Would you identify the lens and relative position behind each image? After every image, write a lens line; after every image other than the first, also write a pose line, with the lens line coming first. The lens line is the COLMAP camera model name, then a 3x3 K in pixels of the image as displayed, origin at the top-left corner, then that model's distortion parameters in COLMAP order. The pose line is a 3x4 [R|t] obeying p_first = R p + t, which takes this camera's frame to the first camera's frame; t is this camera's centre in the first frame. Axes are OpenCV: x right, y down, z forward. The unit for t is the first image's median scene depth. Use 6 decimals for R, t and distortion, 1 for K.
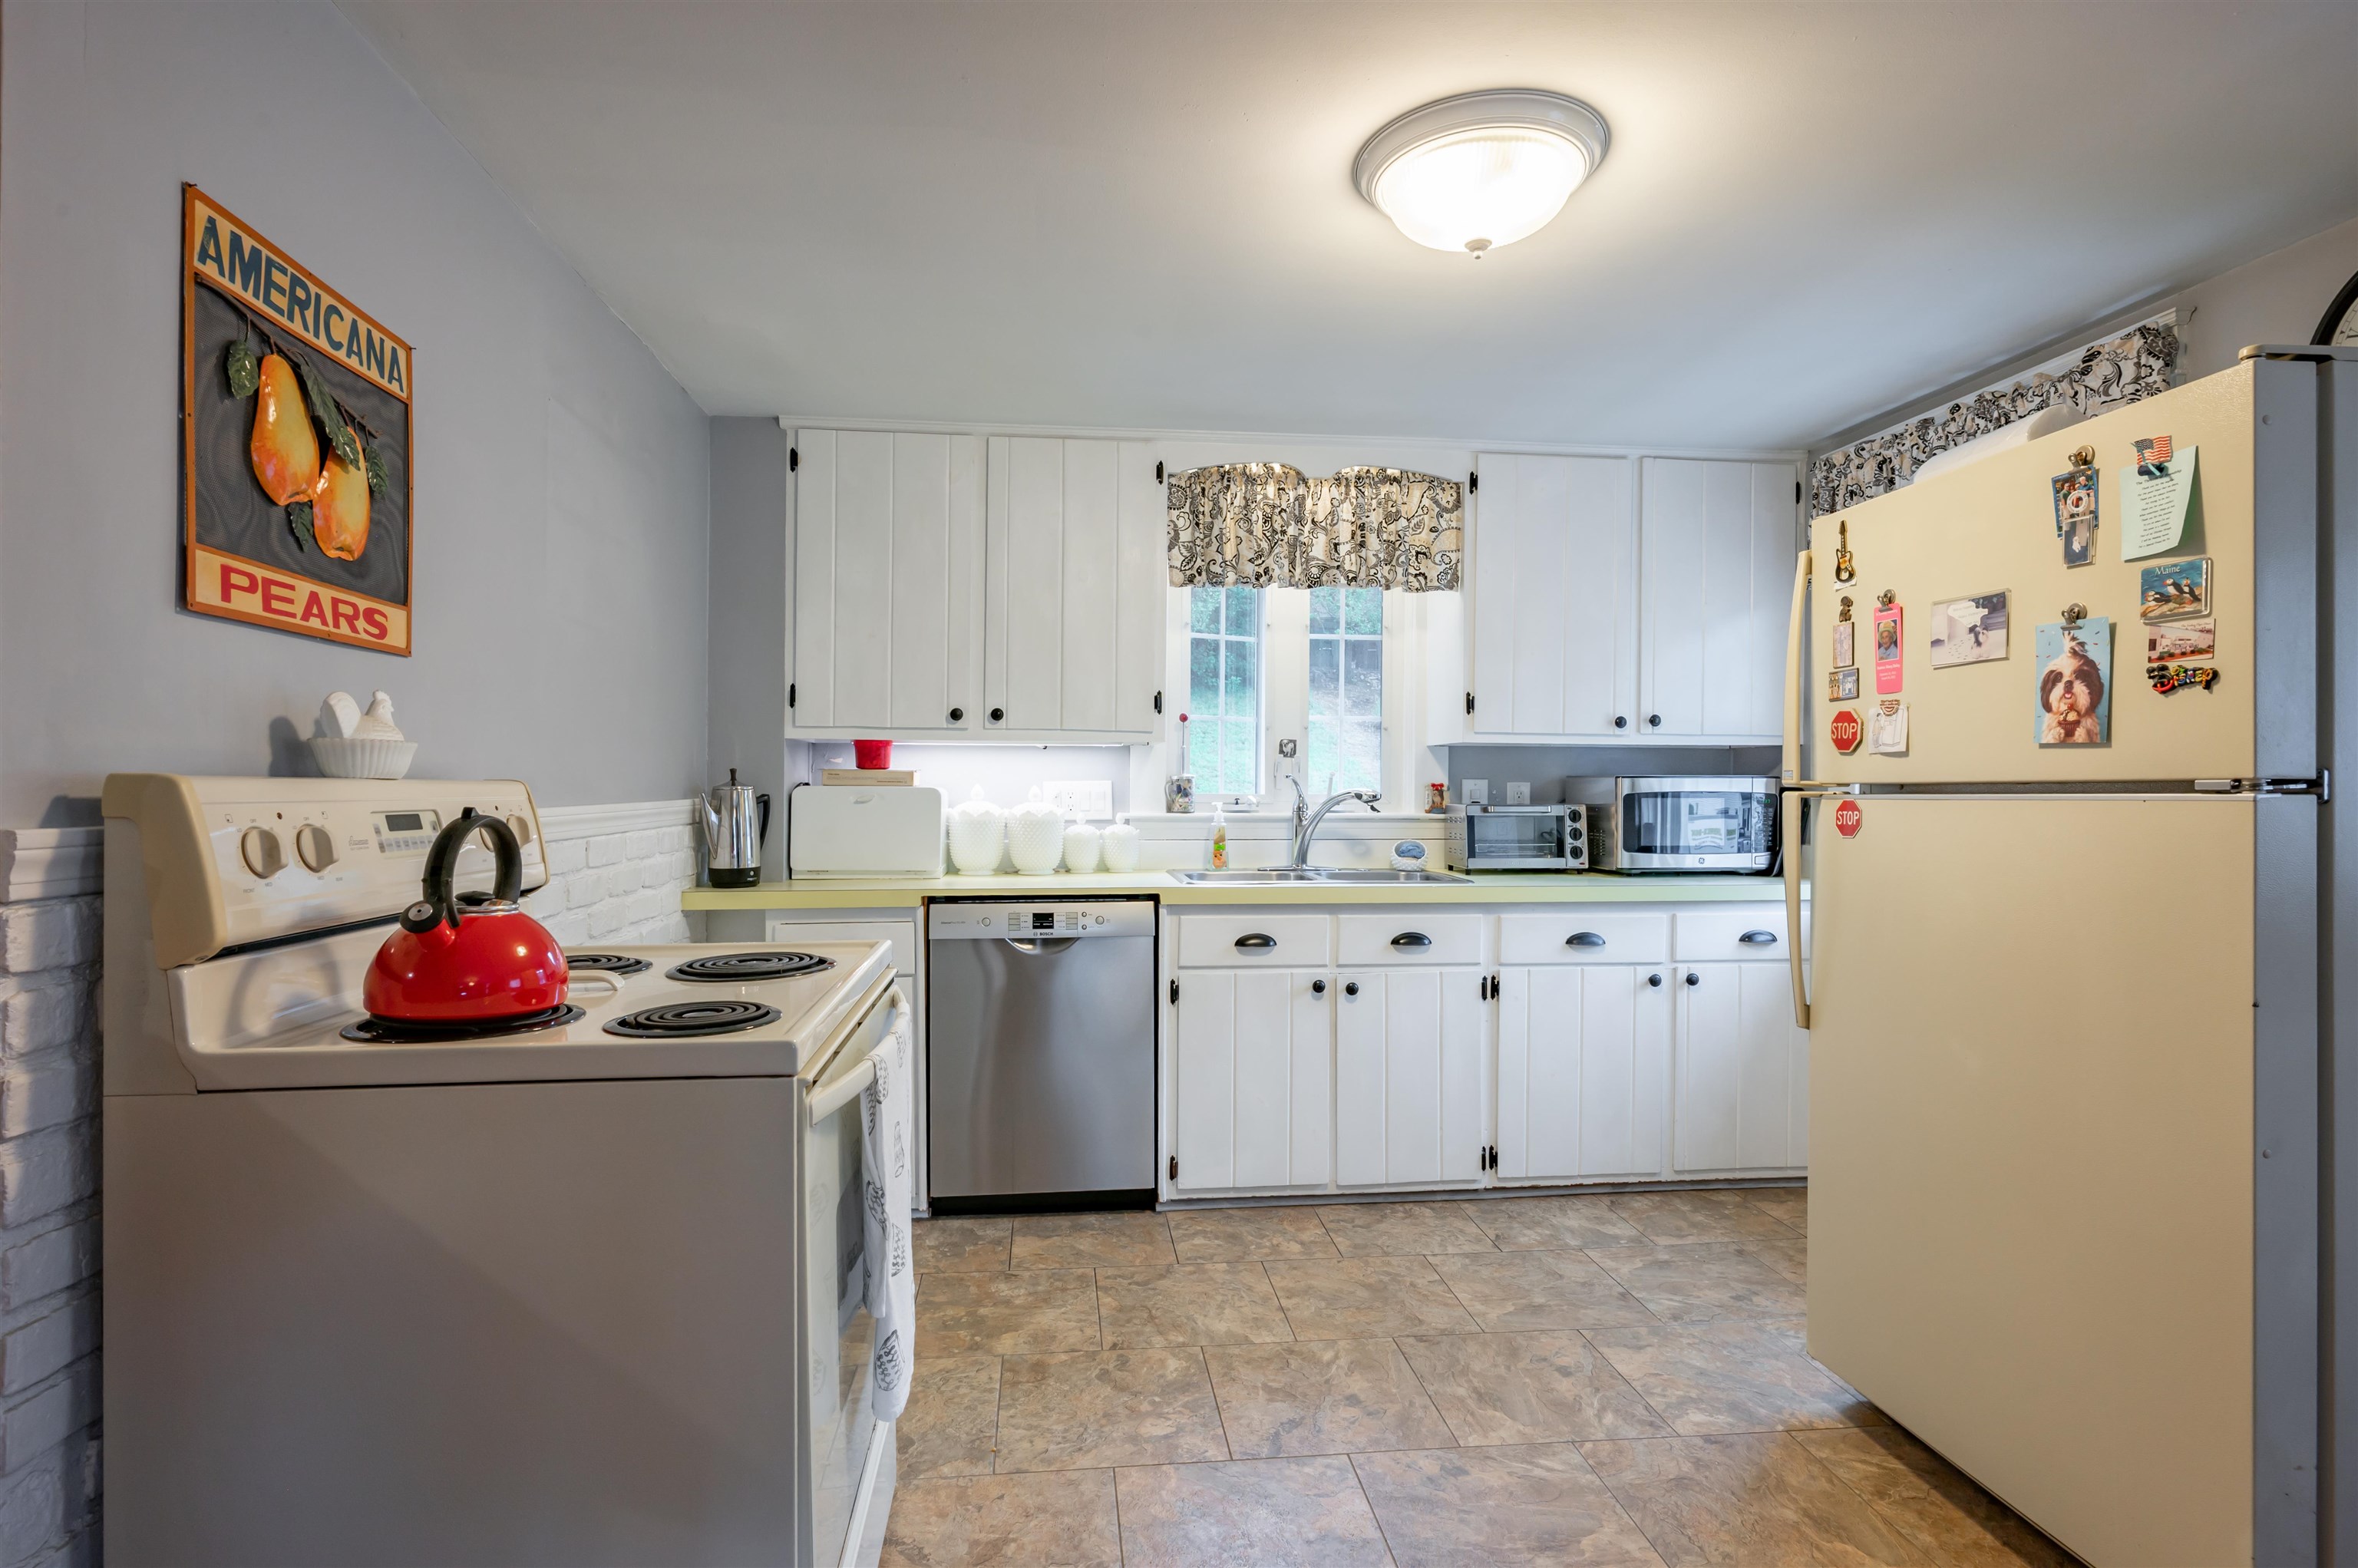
lens RADIAL K [[1139.5, 0, 1208.9], [0, 1139.5, 781.2], [0, 0, 1]] dist [-0.001495, 0.001381]
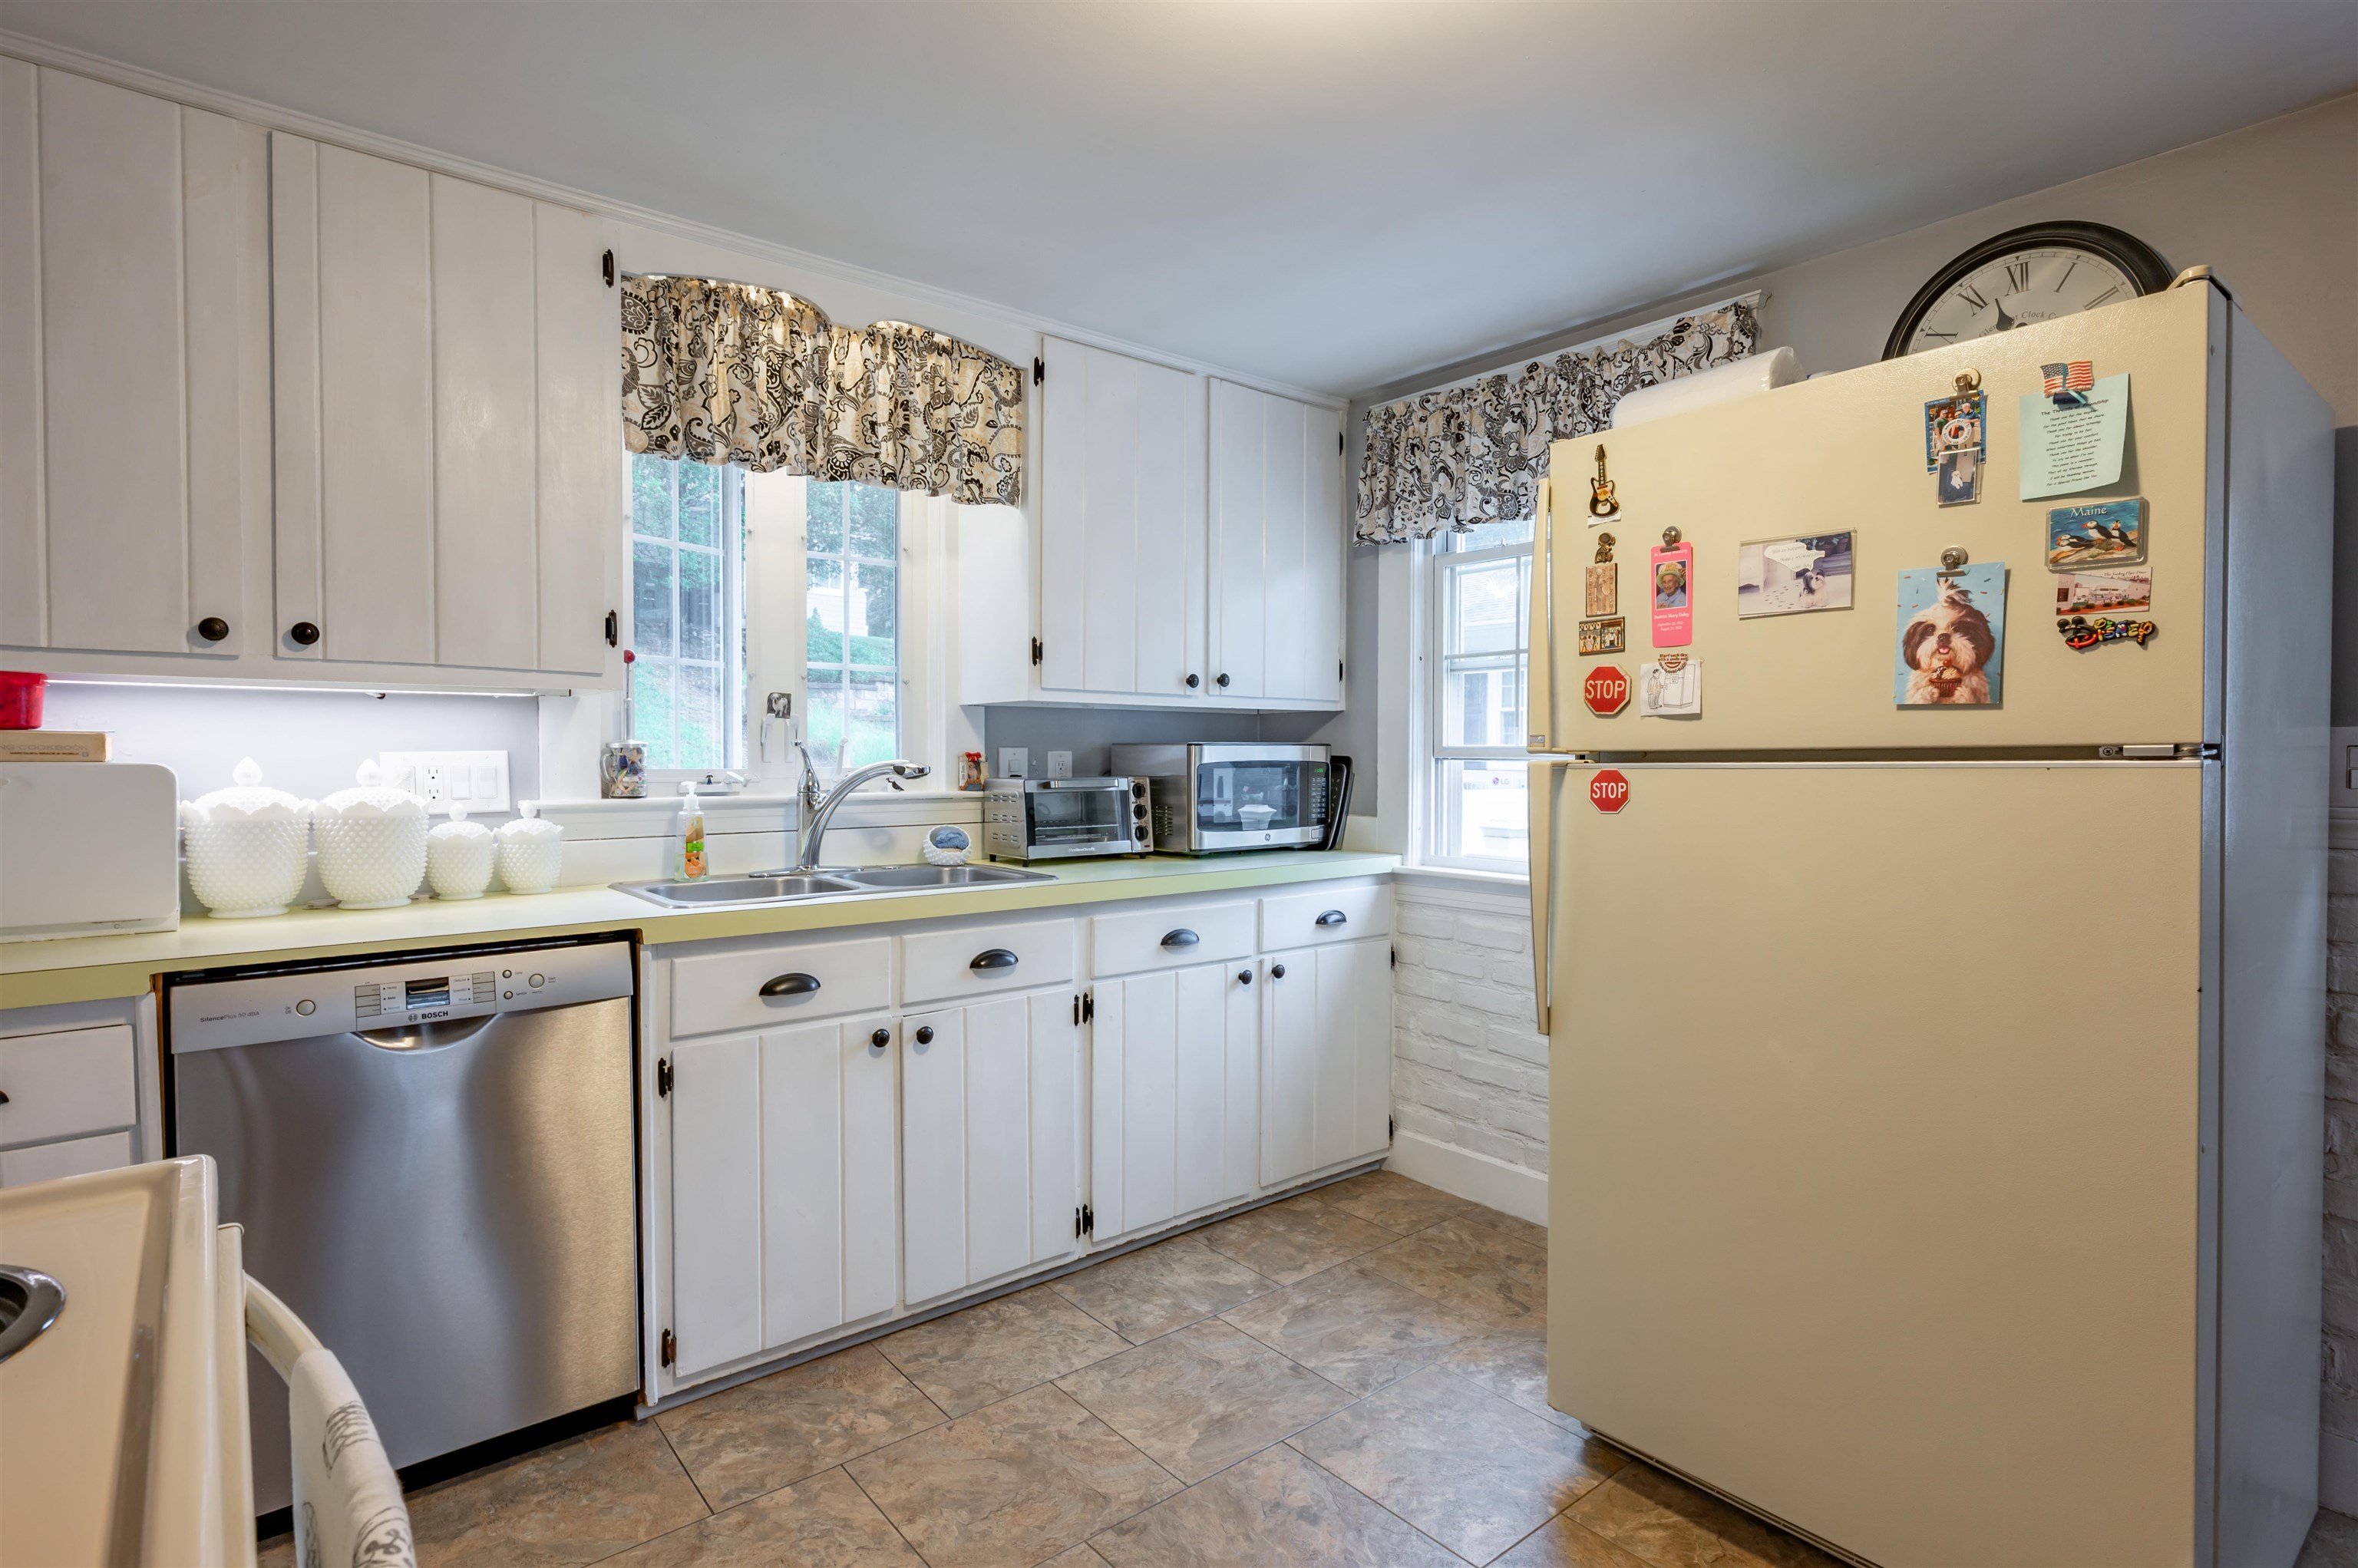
lens RADIAL K [[1157.4, 0, 1185.5], [0, 1157.4, 779.1], [0, 0, 1]] dist [-0.003405, 0.000954]
pose [[0.850660, -0.015908, 0.525476, -0.117905], [0.002928, 0.999670, 0.025523, 0.000145], [-0.525709, -0.020173, 0.850425, 0.284948]]
